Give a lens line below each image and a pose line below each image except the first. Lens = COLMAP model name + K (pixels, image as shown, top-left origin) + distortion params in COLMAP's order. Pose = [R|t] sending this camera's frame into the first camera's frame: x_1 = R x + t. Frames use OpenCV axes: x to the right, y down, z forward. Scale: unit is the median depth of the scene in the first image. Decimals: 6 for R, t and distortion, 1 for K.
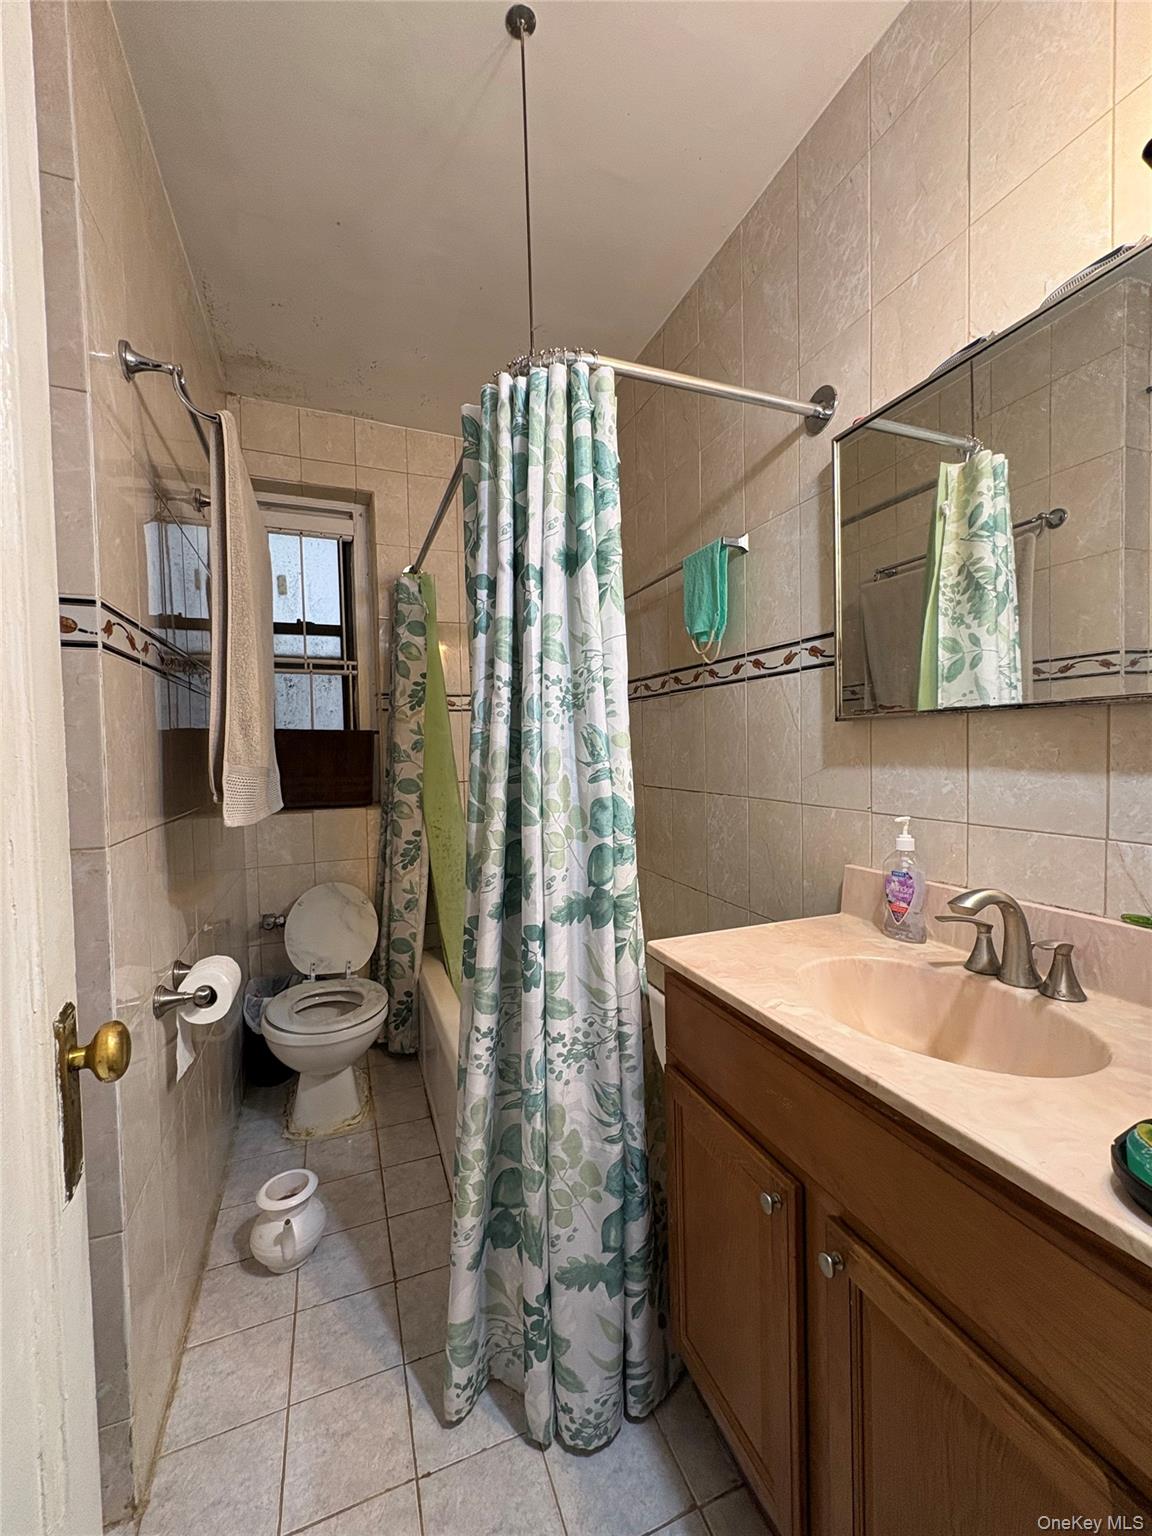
lens RADIAL K [[607.5, 0, 579.5], [0, 607.5, 762.6], [0, 0, 1]] dist [0.001202, 0.000256]
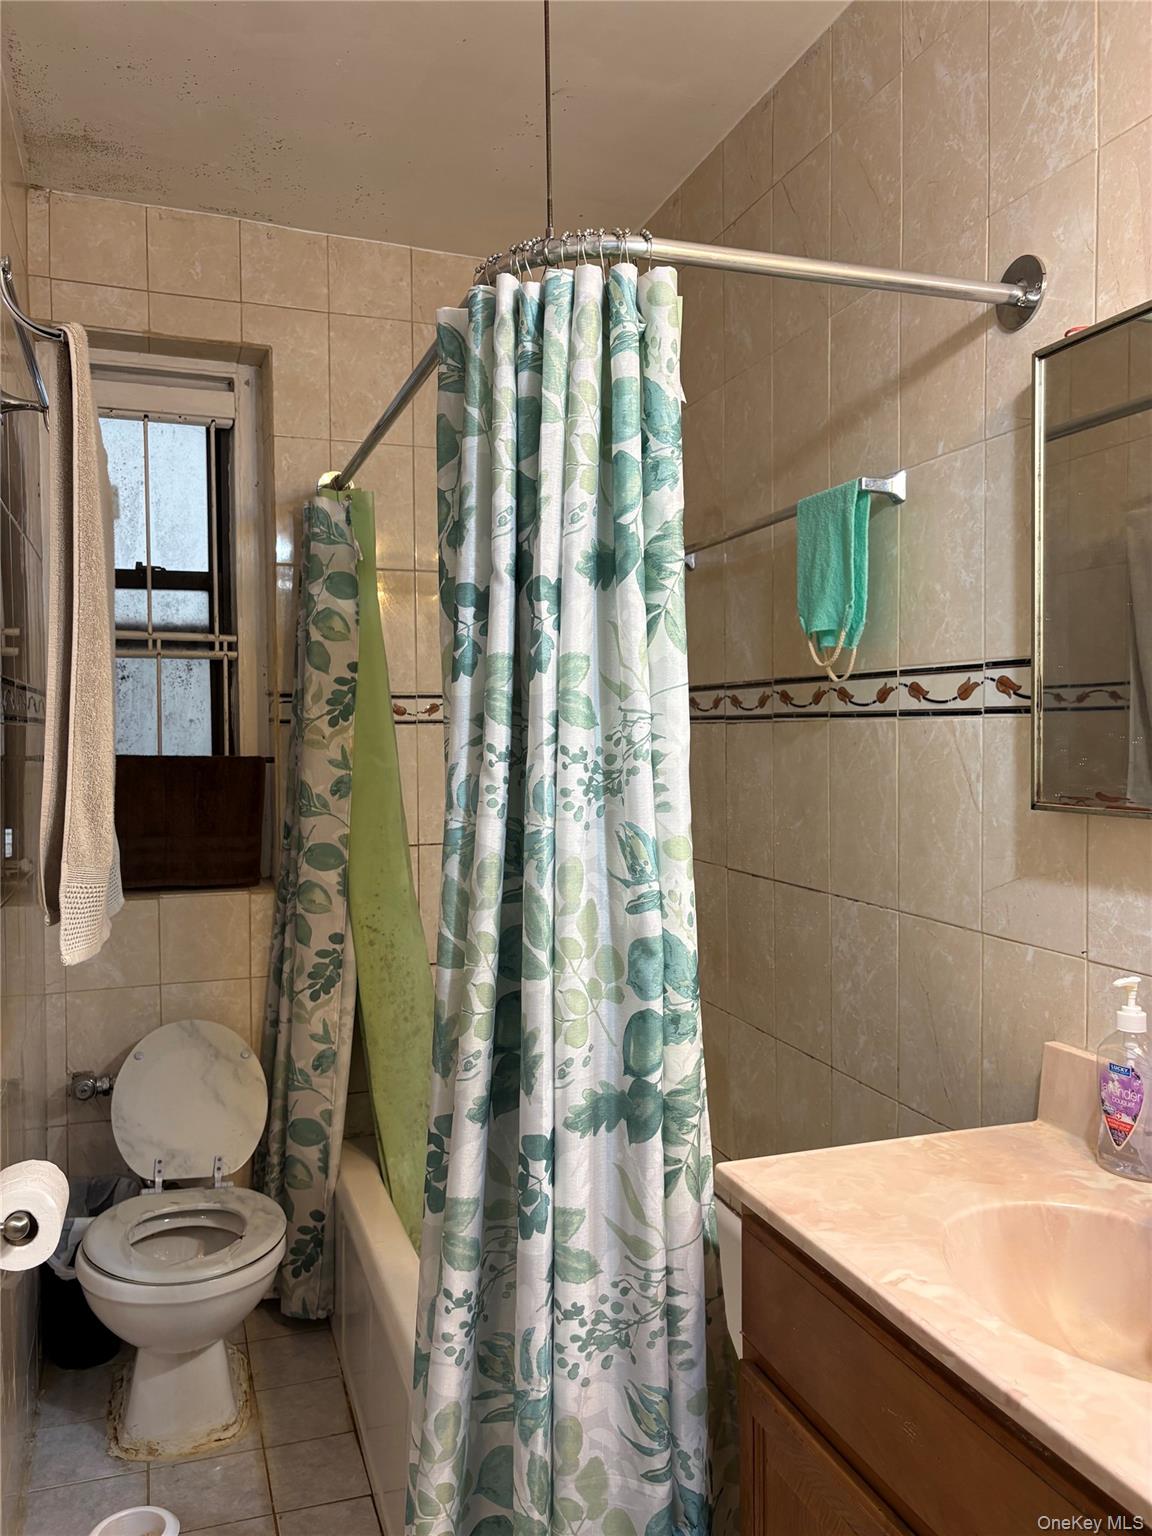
lens RADIAL K [[1154.0, 0, 579.2], [0, 1154.0, 762.4], [0, 0, 1]] dist [0.046610, -0.048478]
pose [[0.999123, 0.016261, -0.038580, 0.008844], [-0.016283, 0.999867, -0.000254, -0.117660], [0.038570, 0.000882, 0.999255, -0.211053]]
